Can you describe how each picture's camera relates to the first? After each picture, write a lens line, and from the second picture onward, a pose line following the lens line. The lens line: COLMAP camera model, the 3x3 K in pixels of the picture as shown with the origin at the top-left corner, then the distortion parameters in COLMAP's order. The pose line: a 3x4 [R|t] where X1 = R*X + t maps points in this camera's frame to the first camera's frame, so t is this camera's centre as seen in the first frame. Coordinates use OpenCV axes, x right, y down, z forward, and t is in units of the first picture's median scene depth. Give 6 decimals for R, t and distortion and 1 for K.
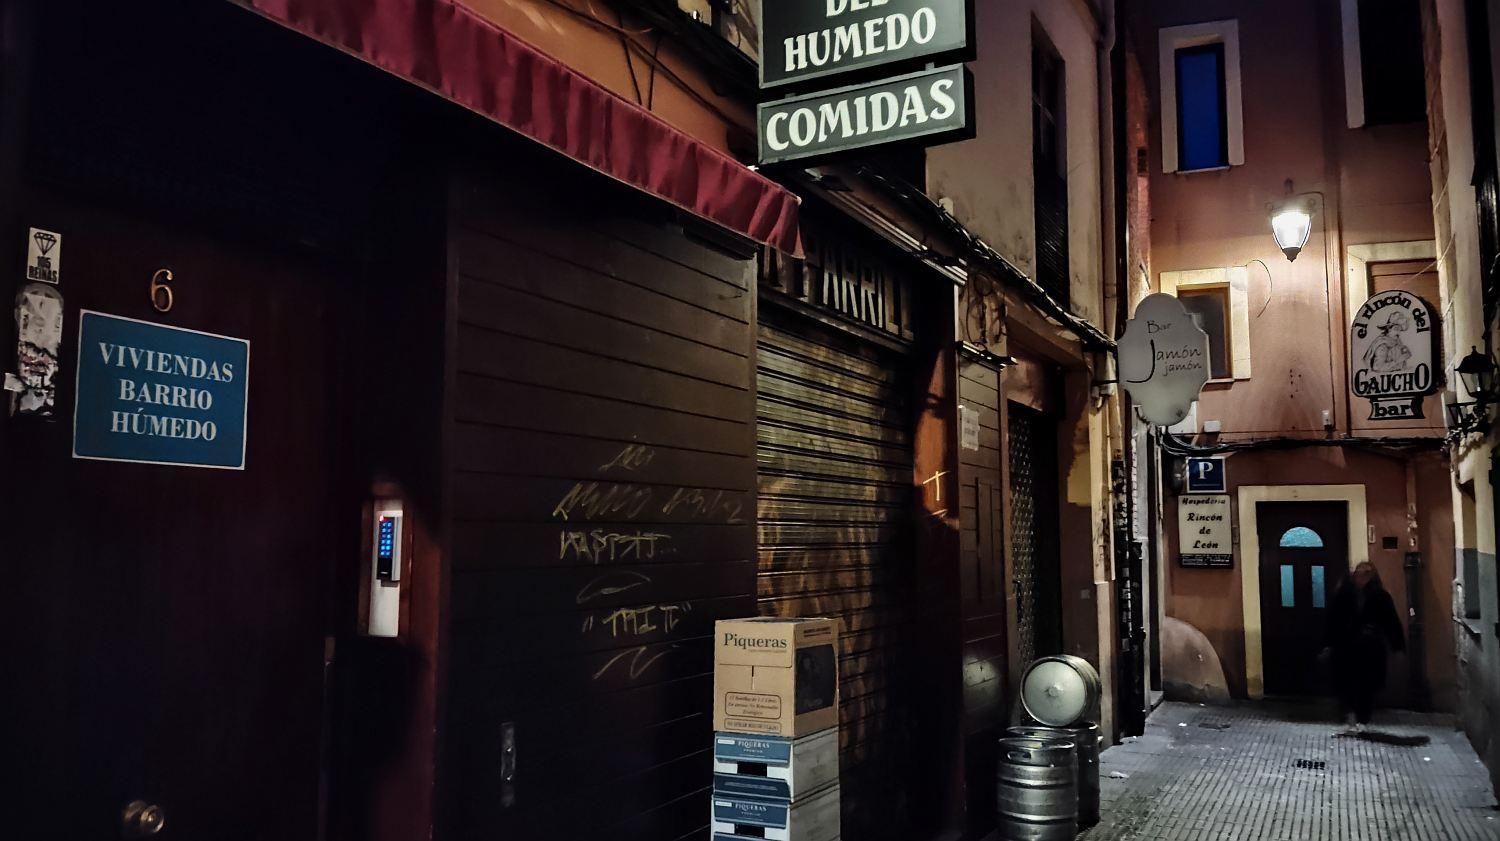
lens RADIAL K [[1215.0, 0, 748.0], [0, 1215.0, 411.5], [0, 0, 1]] dist [0.102210, -0.203801]
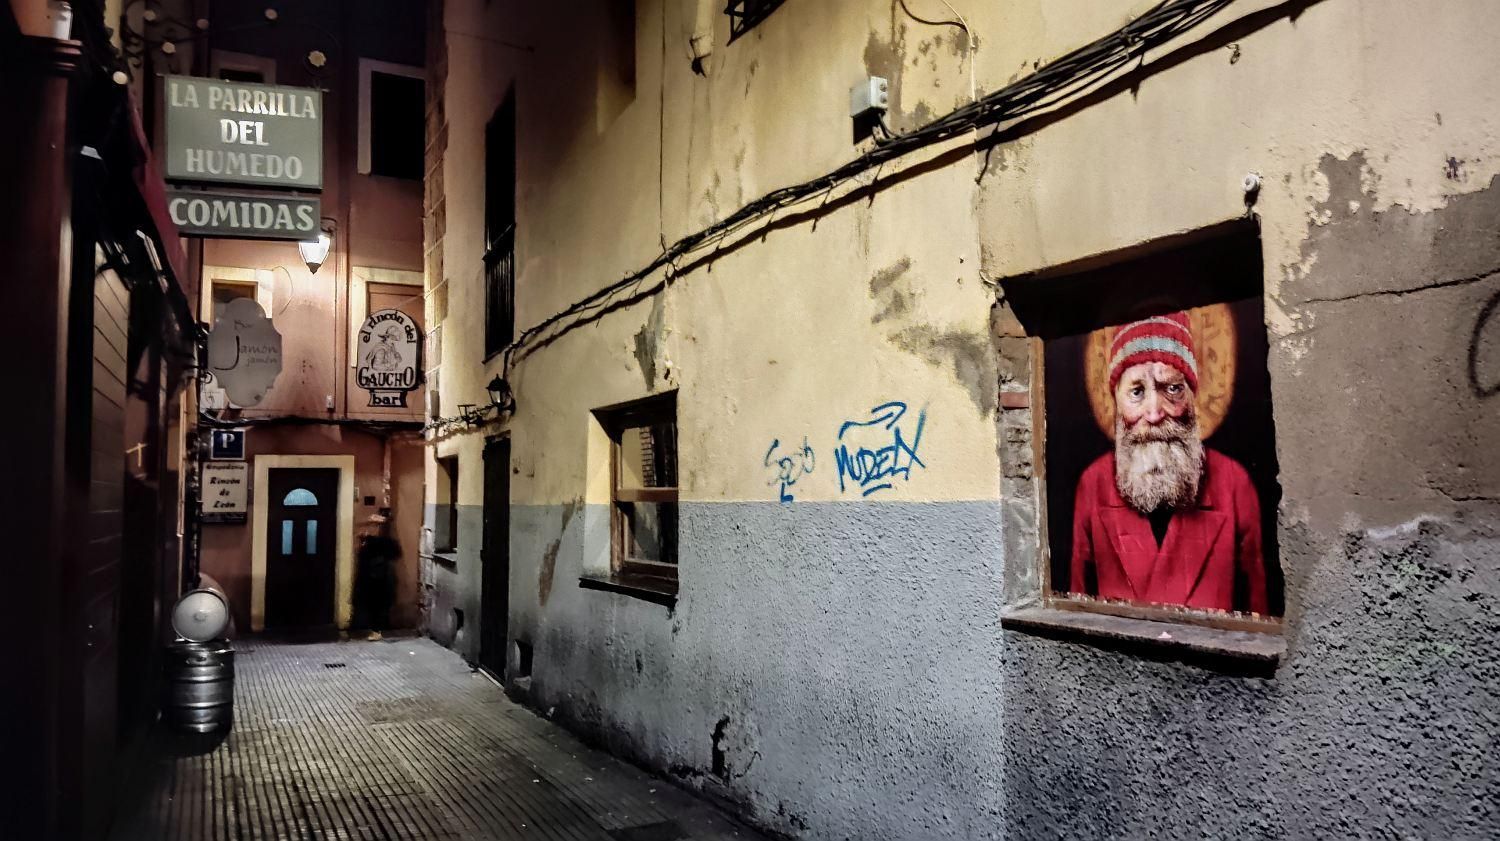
lens RADIAL K [[1215.0, 0, 748.0], [0, 1215.0, 411.5], [0, 0, 1]] dist [0.102210, -0.203801]
pose [[0.659551, 0.047155, 0.750179, -0.187803], [-0.068357, 0.997657, -0.002613, -0.011010], [-0.748545, -0.049557, 0.661230, -0.146152]]
